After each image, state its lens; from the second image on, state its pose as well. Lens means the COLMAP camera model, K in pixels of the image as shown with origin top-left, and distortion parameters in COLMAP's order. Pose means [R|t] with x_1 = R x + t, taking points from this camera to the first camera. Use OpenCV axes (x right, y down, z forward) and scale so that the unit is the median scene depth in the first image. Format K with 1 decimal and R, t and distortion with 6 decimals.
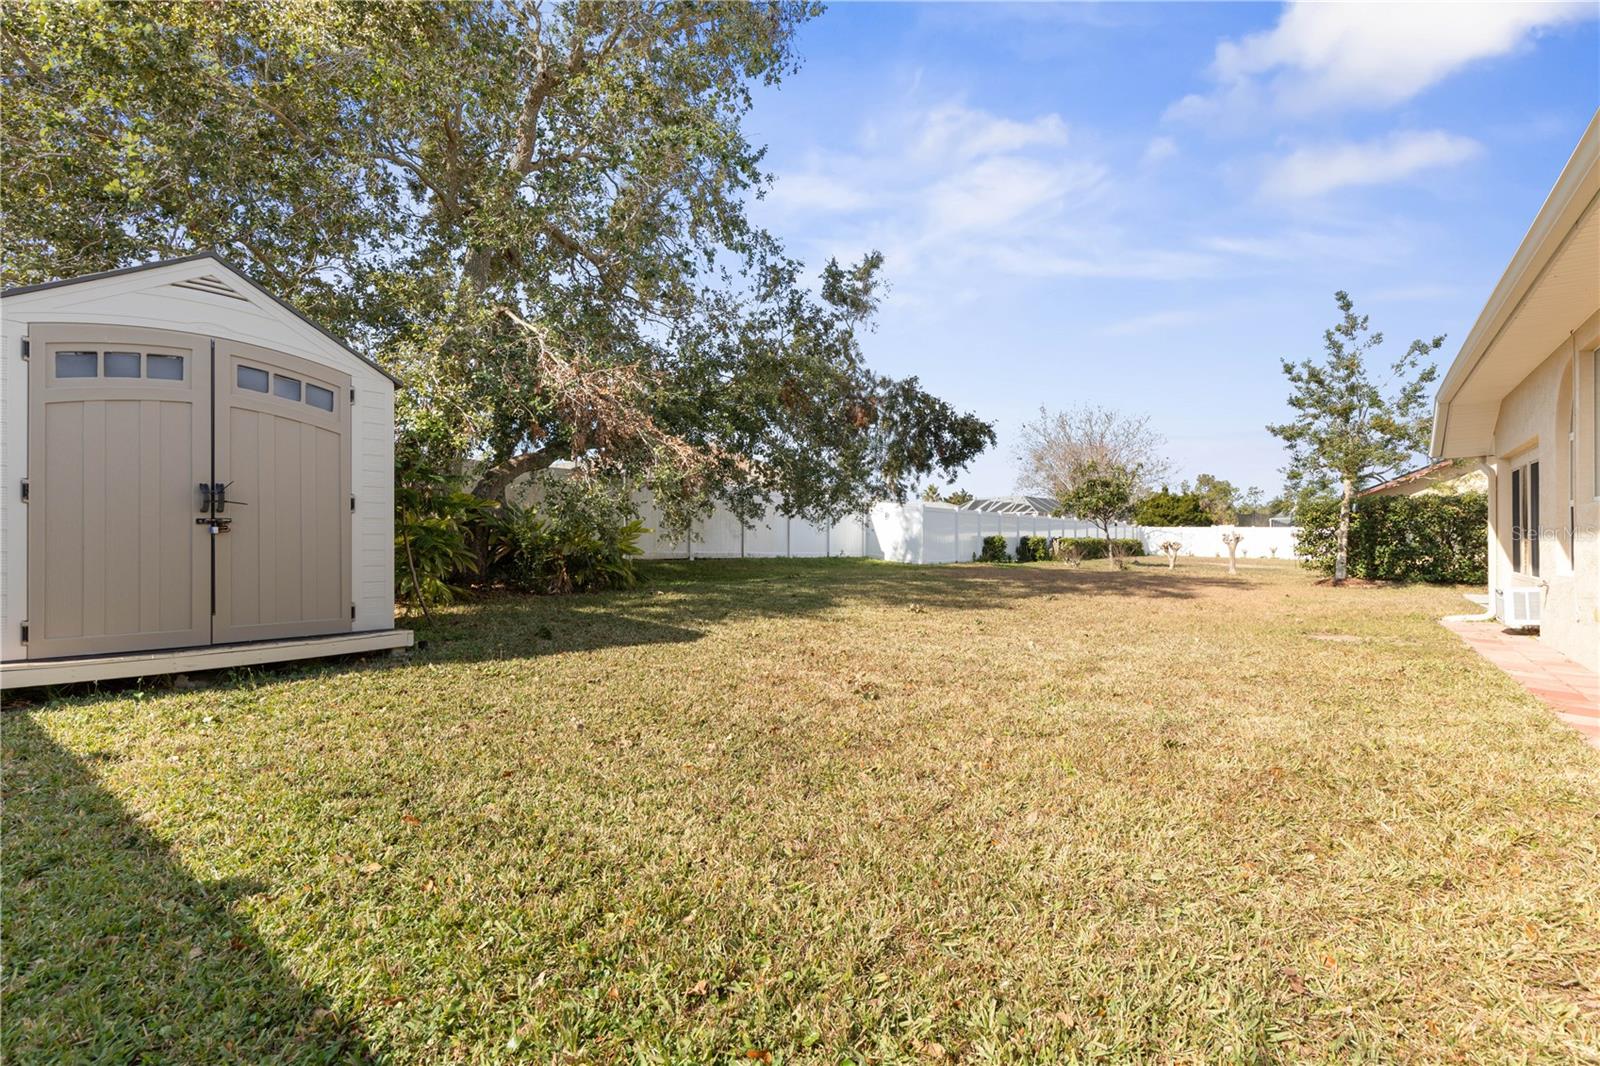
lens RADIAL K [[723.9, 0, 802.7], [0, 723.9, 542.5], [0, 0, 1]] dist [0.002825, 0.000665]
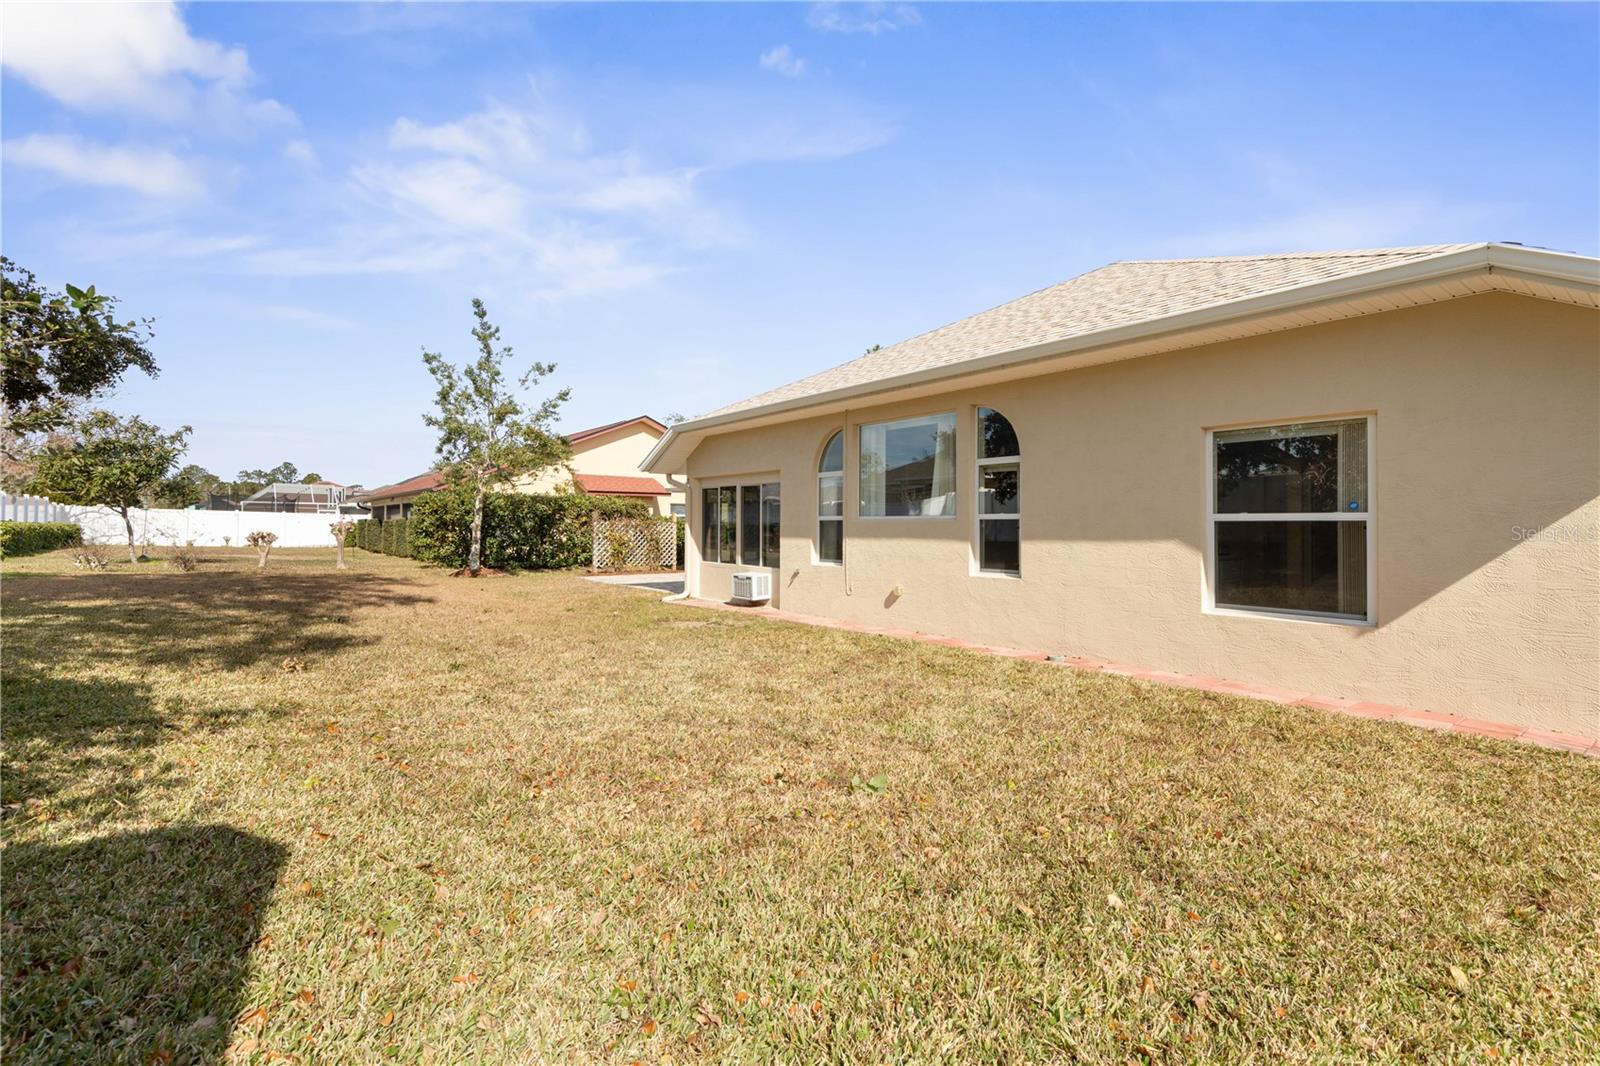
lens RADIAL K [[723.9, 0, 799.0], [0, 723.9, 527.0], [0, 0, 1]] dist [0.002825, 0.000665]
pose [[0.250579, 0.008835, 0.968056, -0.161236], [-0.010438, 0.999925, -0.006424, -0.009649], [-0.968040, -0.008495, 0.250652, 0.275249]]
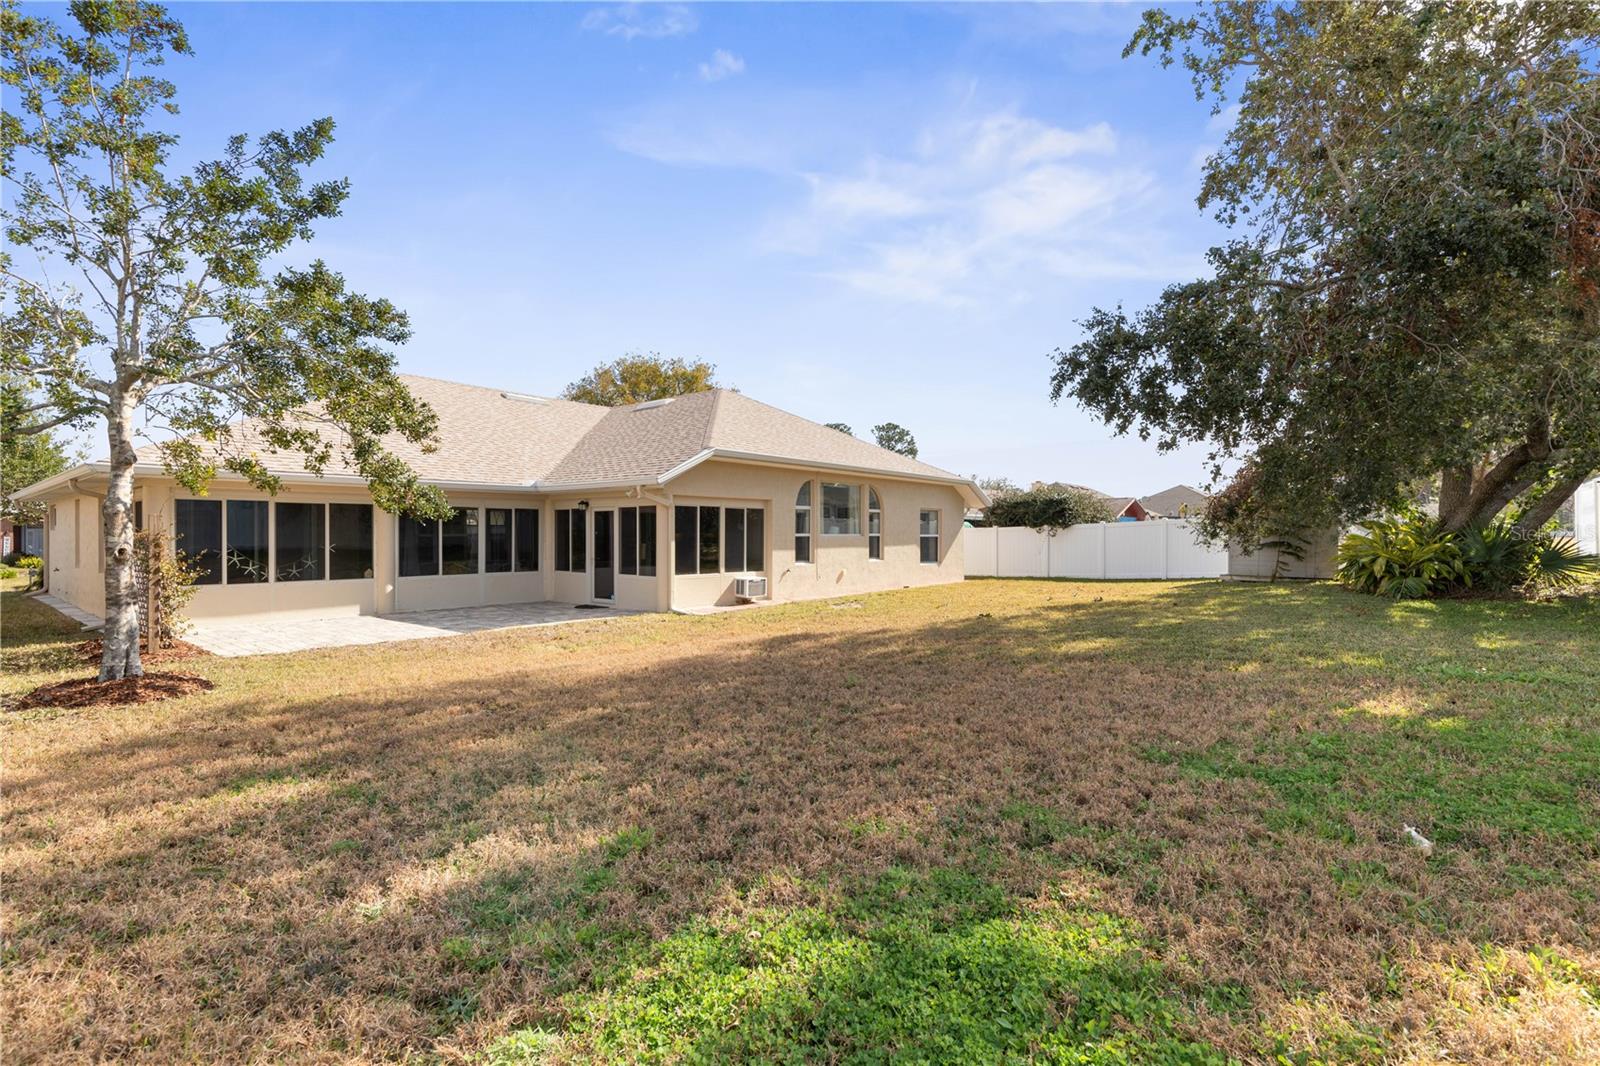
lens RADIAL K [[723.9, 0, 803.3], [0, 723.9, 533.9], [0, 0, 1]] dist [0.002825, 0.000665]
pose [[-0.998207, 0.011995, 0.058636, 0.362056], [0.011629, 0.999911, -0.006571, -0.016867], [-0.058710, -0.005877, -0.998258, 1.347932]]
